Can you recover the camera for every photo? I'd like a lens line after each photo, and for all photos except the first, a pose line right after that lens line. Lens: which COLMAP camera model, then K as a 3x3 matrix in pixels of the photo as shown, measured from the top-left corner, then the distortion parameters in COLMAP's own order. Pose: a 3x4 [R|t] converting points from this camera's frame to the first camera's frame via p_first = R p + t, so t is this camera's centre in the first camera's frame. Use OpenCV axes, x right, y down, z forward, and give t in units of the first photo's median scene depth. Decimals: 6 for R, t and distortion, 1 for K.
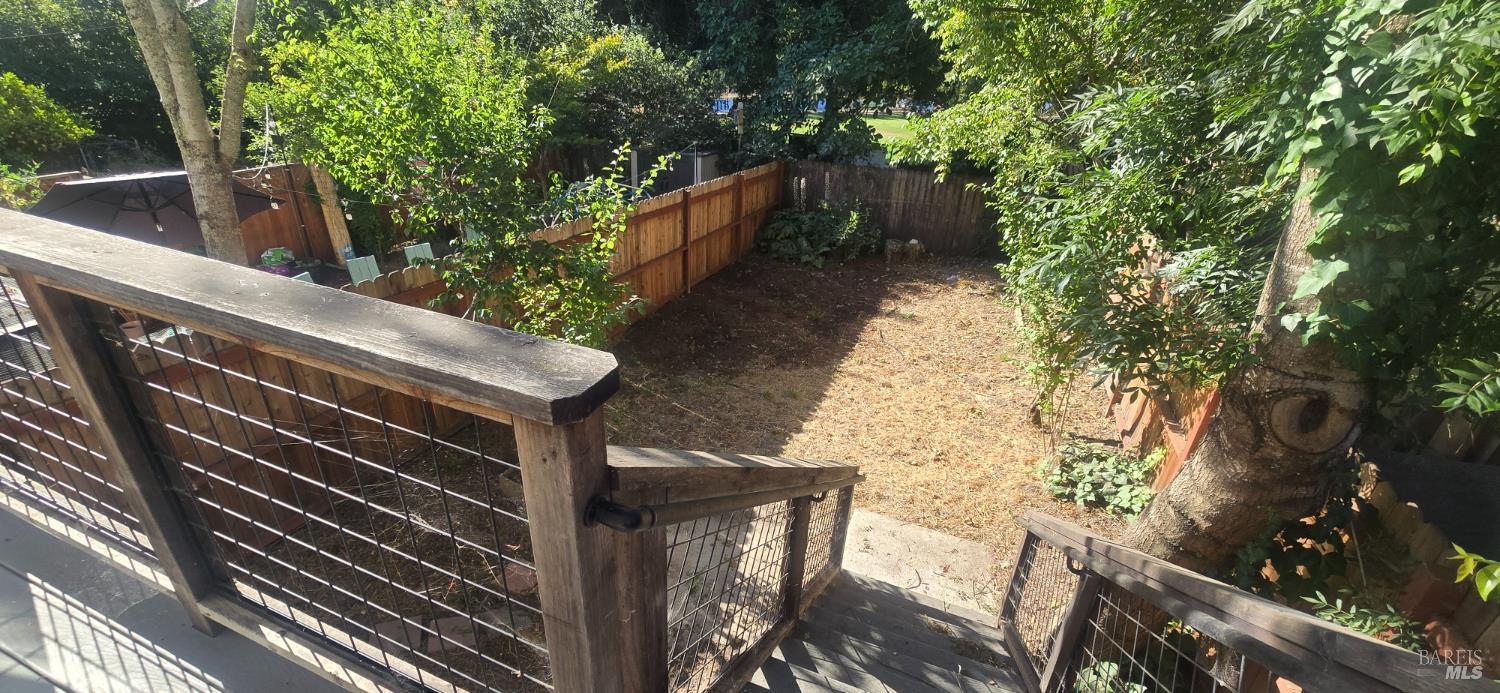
lens RADIAL K [[614.9, 0, 750.8], [0, 614.9, 354.1], [0, 0, 1]] dist [-0.002023, 0.000816]
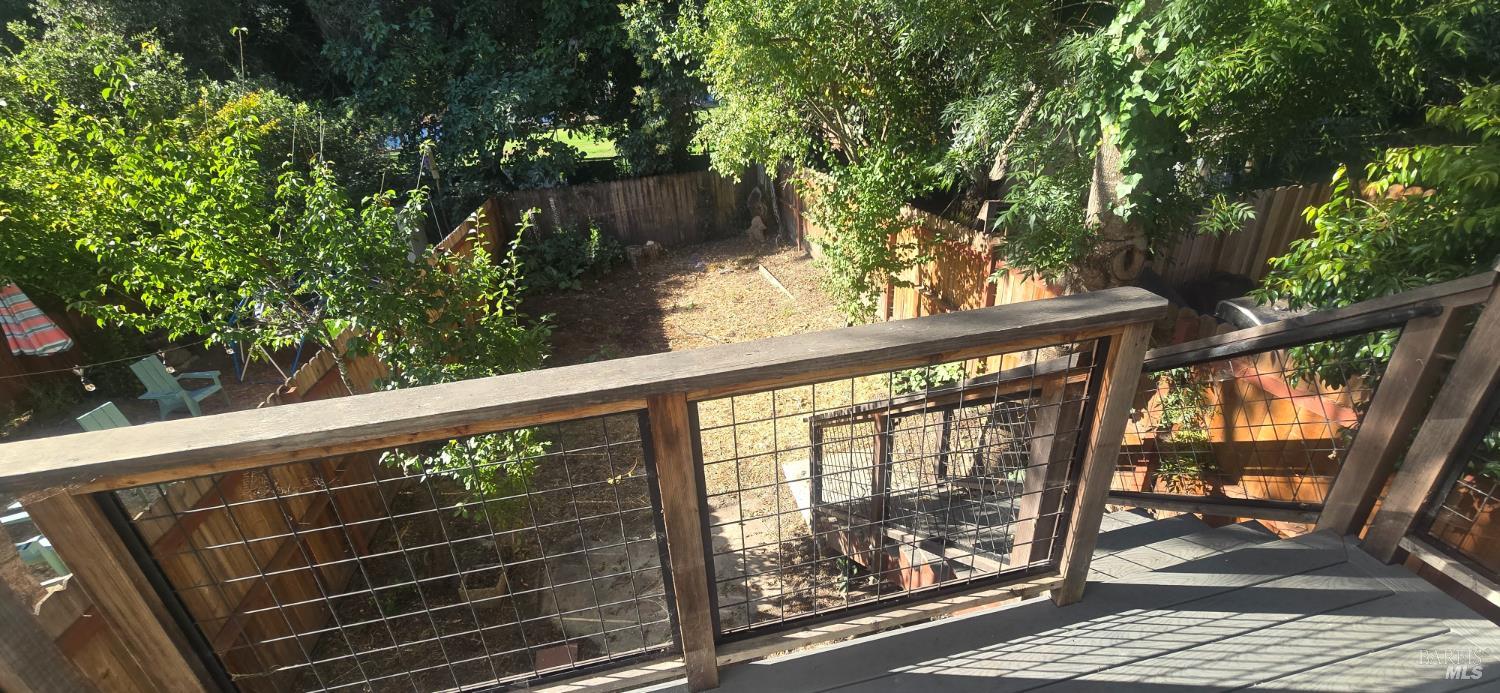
lens RADIAL K [[614.9, 0, 749.8], [0, 614.9, 348.7], [0, 0, 1]] dist [-0.002023, 0.000816]
pose [[0.826359, -0.327316, 0.458252, -0.213672], [0.335182, 0.939780, 0.066829, -0.033625], [-0.452530, 0.098373, 0.886306, -0.018226]]
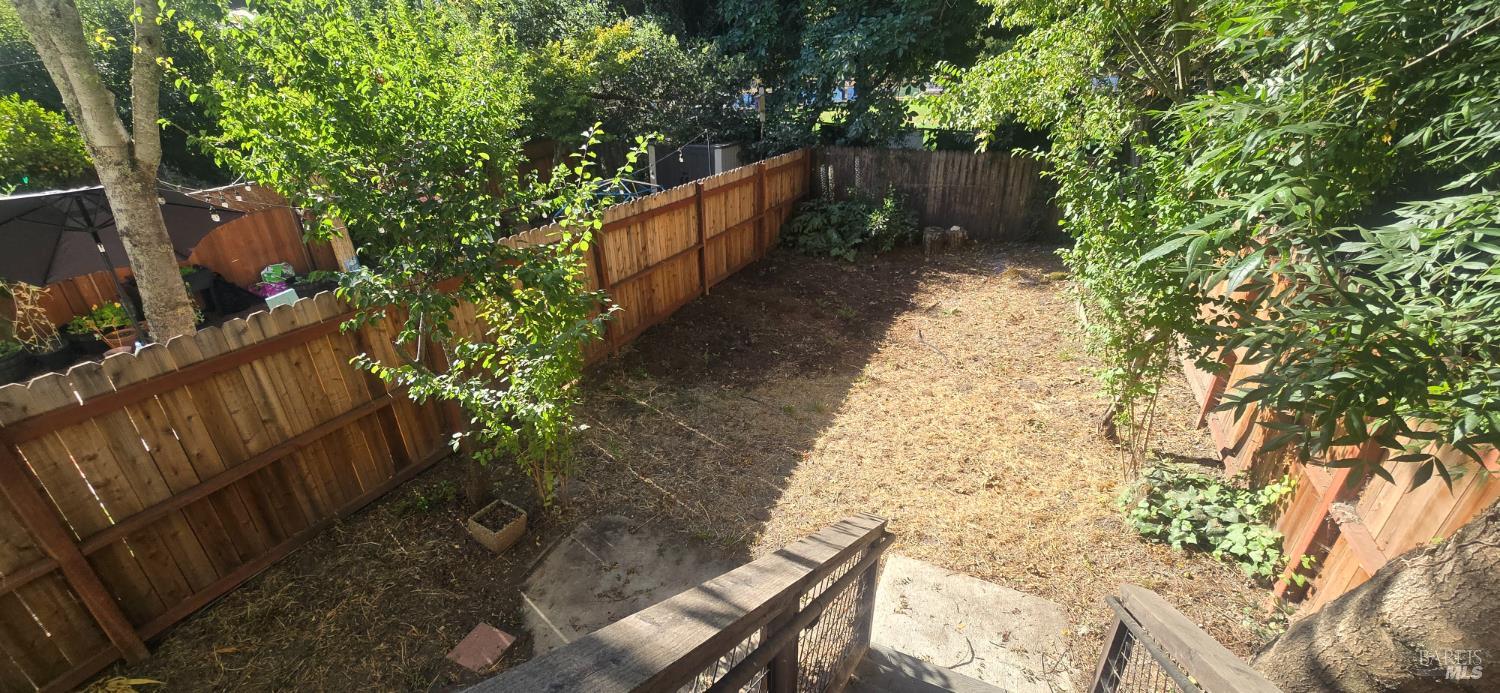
lens RADIAL K [[614.9, 0, 749.6], [0, 614.9, 349.4], [0, 0, 1]] dist [-0.002023, 0.000816]
pose [[0.996959, -0.030748, -0.071599, 0.031375], [0.030627, 0.999527, -0.002794, -0.015505], [0.071651, 0.000593, 0.997430, 0.103705]]
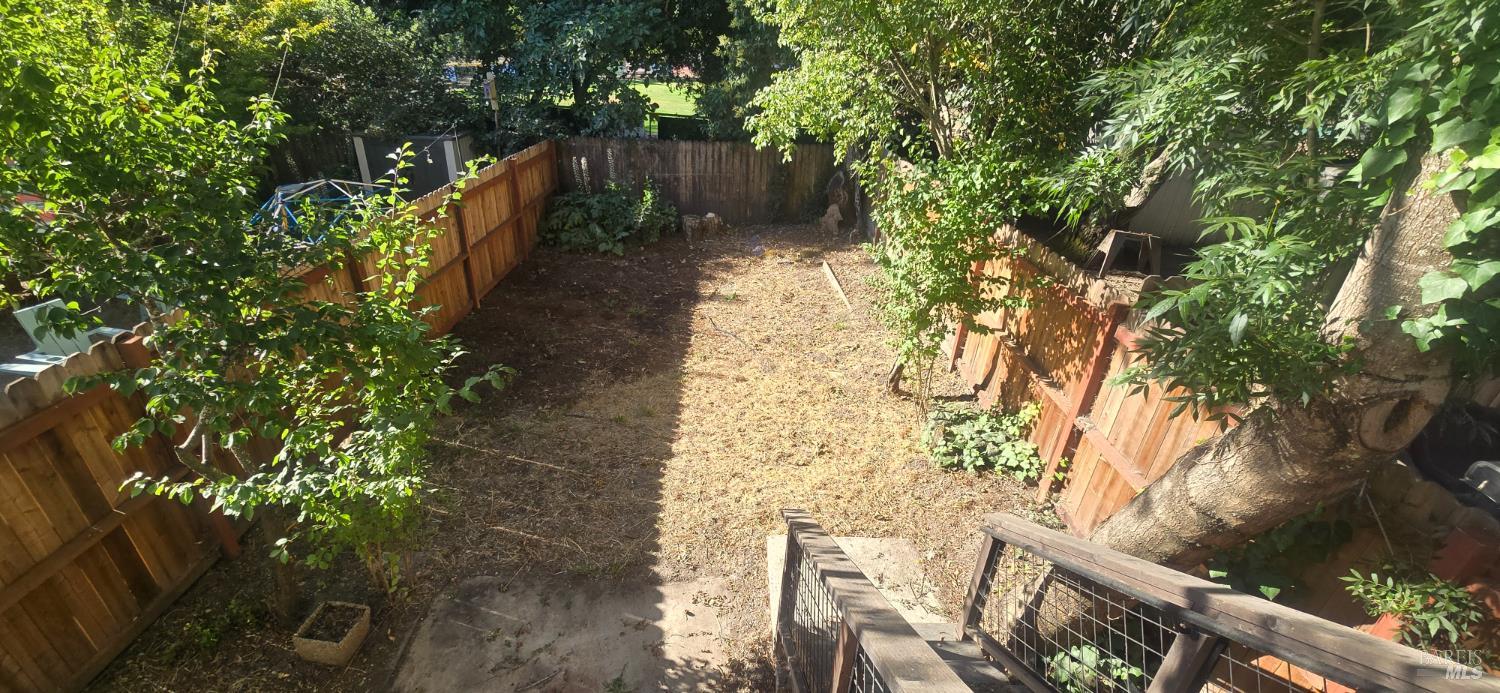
lens RADIAL K [[614.9, 0, 748.4], [0, 614.9, 350.9], [0, 0, 1]] dist [-0.002023, 0.000816]
pose [[0.922889, -0.180627, 0.340074, -0.069105], [0.165061, 0.983472, 0.074421, -0.053029], [-0.347895, -0.012550, 0.937449, 0.108362]]
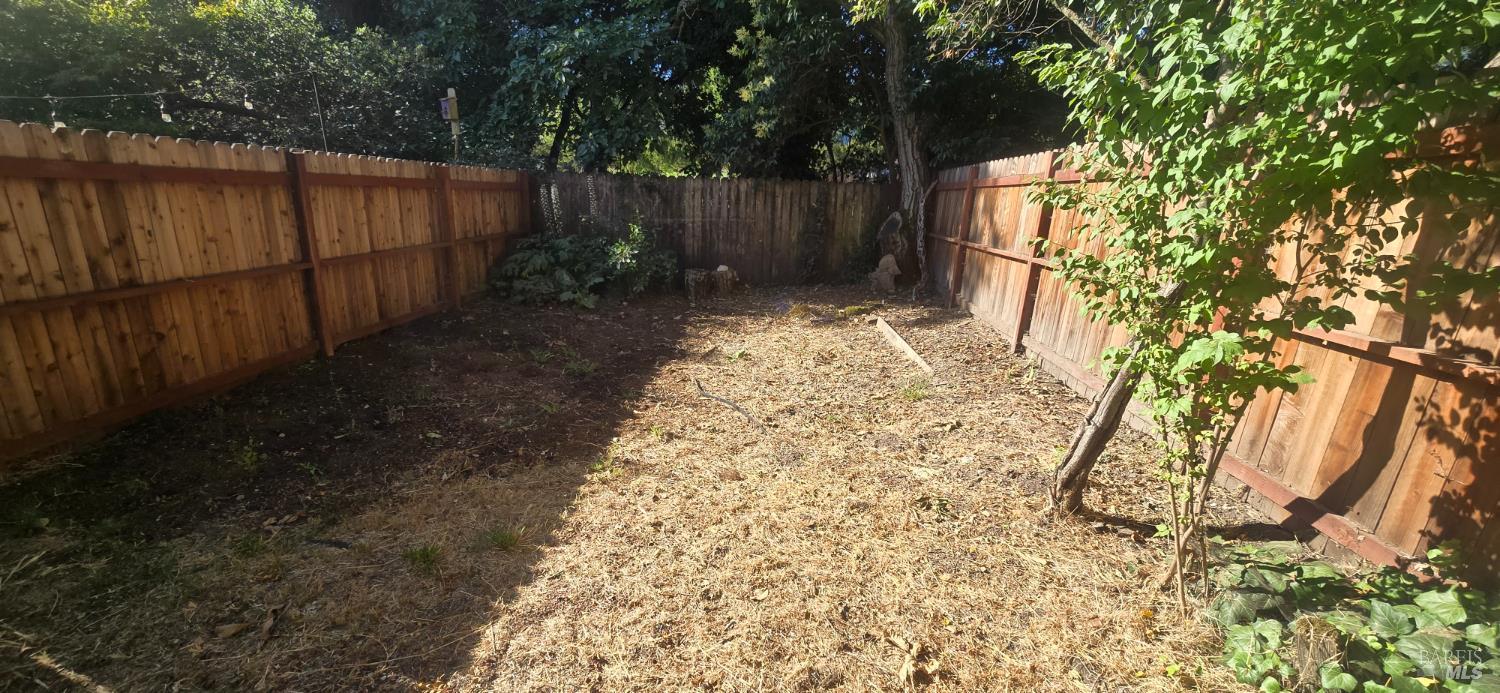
lens RADIAL K [[614.9, 0, 747.1], [0, 614.9, 339.2], [0, 0, 1]] dist [-0.002023, 0.000816]
pose [[0.946330, -0.088889, 0.310738, 0.089381], [0.141609, 0.978274, -0.151419, 0.019348], [-0.290527, 0.187296, 0.938357, 0.487909]]
